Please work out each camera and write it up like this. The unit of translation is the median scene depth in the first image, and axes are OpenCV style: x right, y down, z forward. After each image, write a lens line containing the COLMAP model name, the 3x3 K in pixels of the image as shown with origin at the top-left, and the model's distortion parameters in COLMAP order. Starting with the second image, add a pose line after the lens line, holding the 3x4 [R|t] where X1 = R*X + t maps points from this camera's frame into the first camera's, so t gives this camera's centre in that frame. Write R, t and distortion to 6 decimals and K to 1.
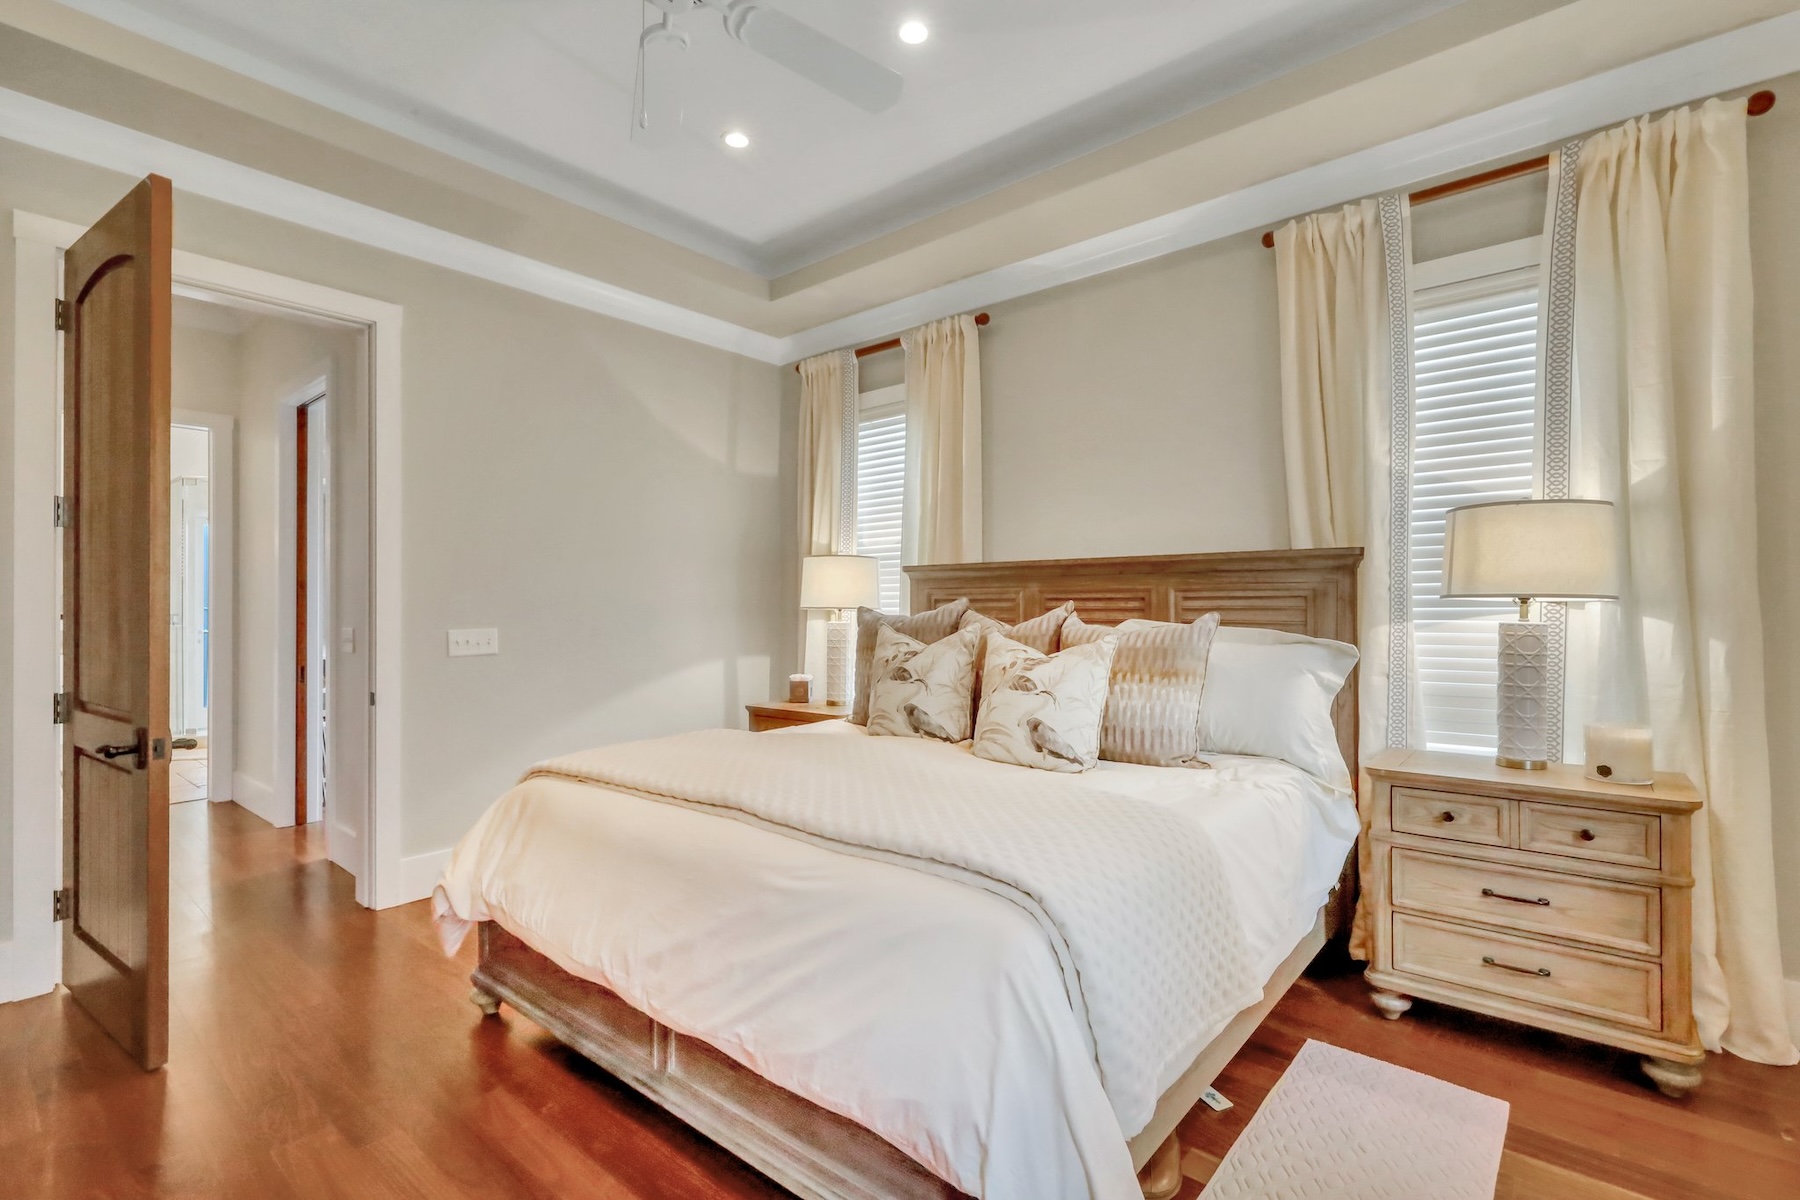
lens RADIAL K [[823.4, 0, 907.5], [0, 823.4, 609.9], [0, 0, 1]] dist [-0.000621, 0.000018]
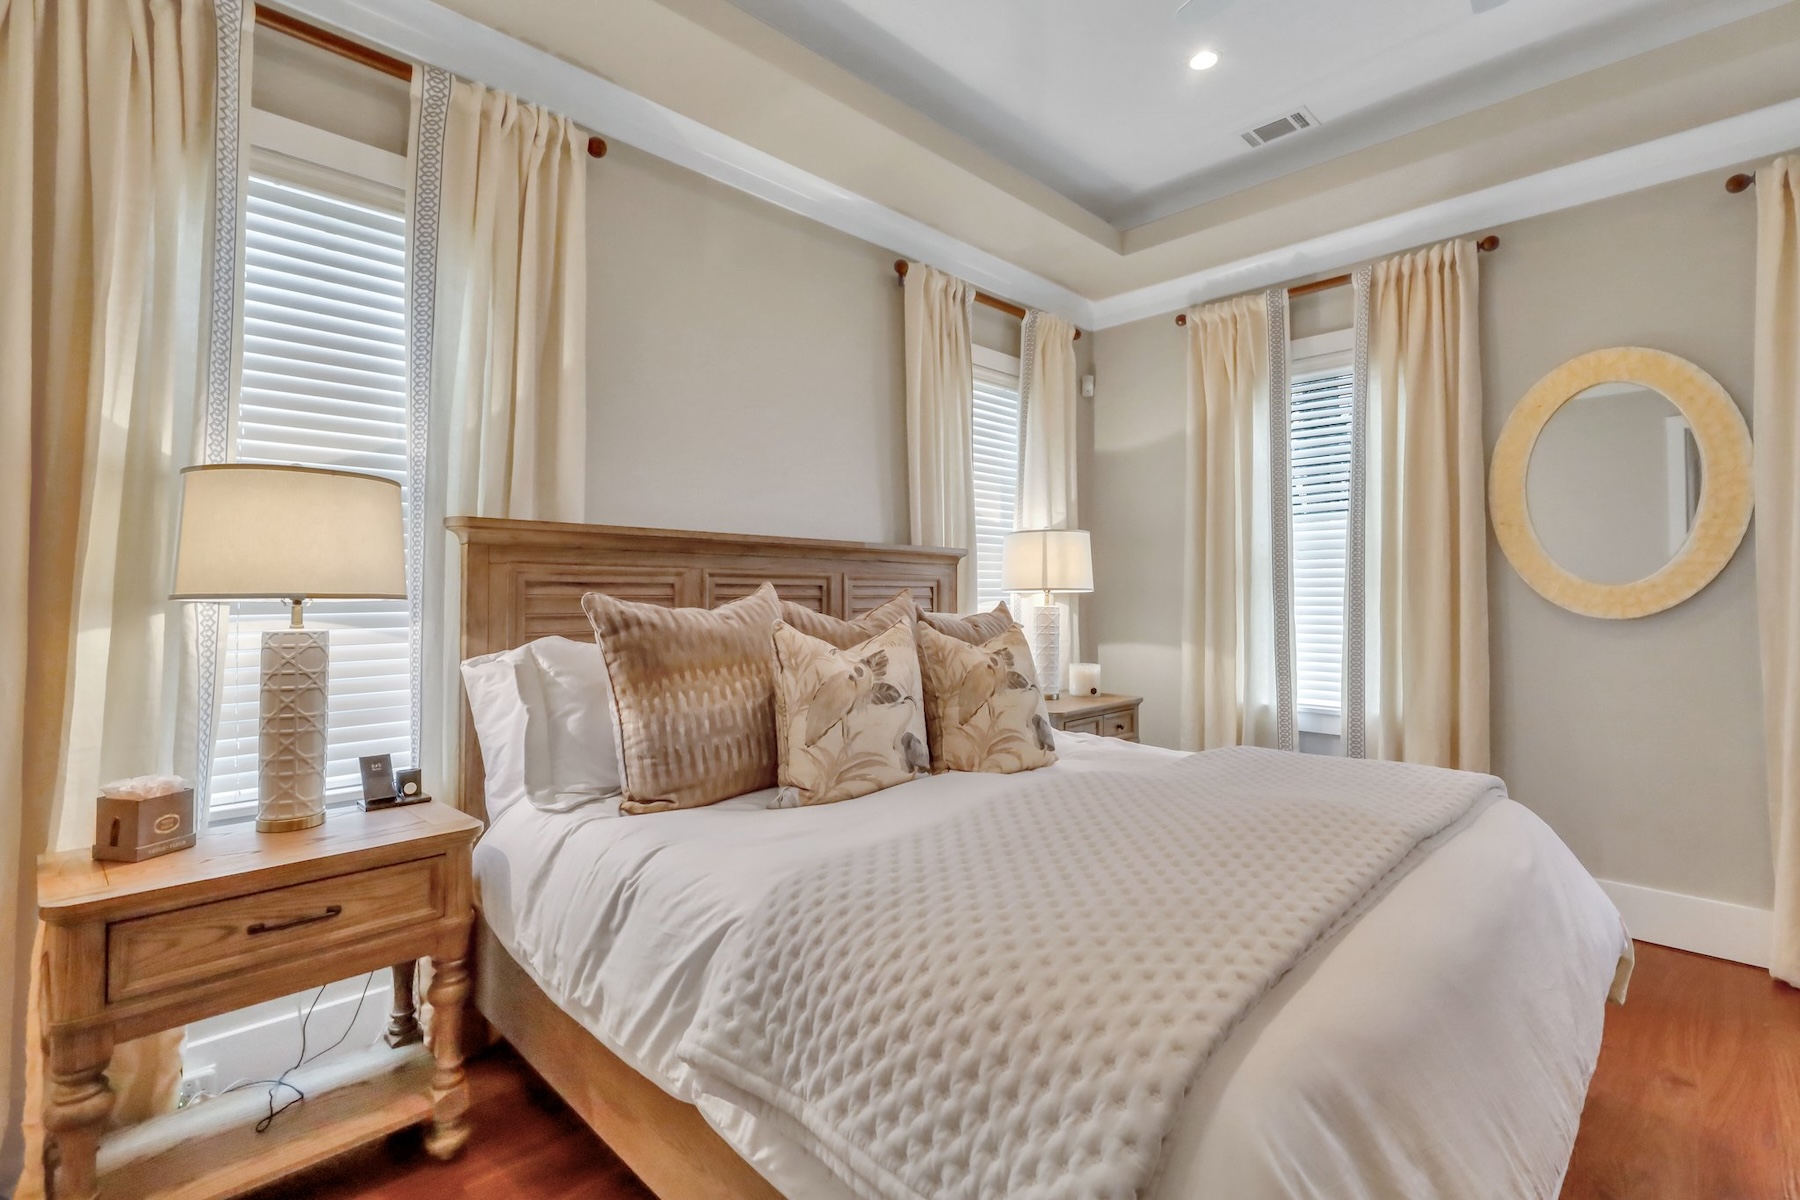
lens RADIAL K [[823.4, 0, 907.5], [0, 823.4, 609.9], [0, 0, 1]] dist [-0.000621, 0.000018]
pose [[0.080980, -0.003073, 0.996711, -0.565200], [0.017421, 0.999847, 0.001667, 0.006998], [-0.996563, 0.017229, 0.081021, 0.773744]]
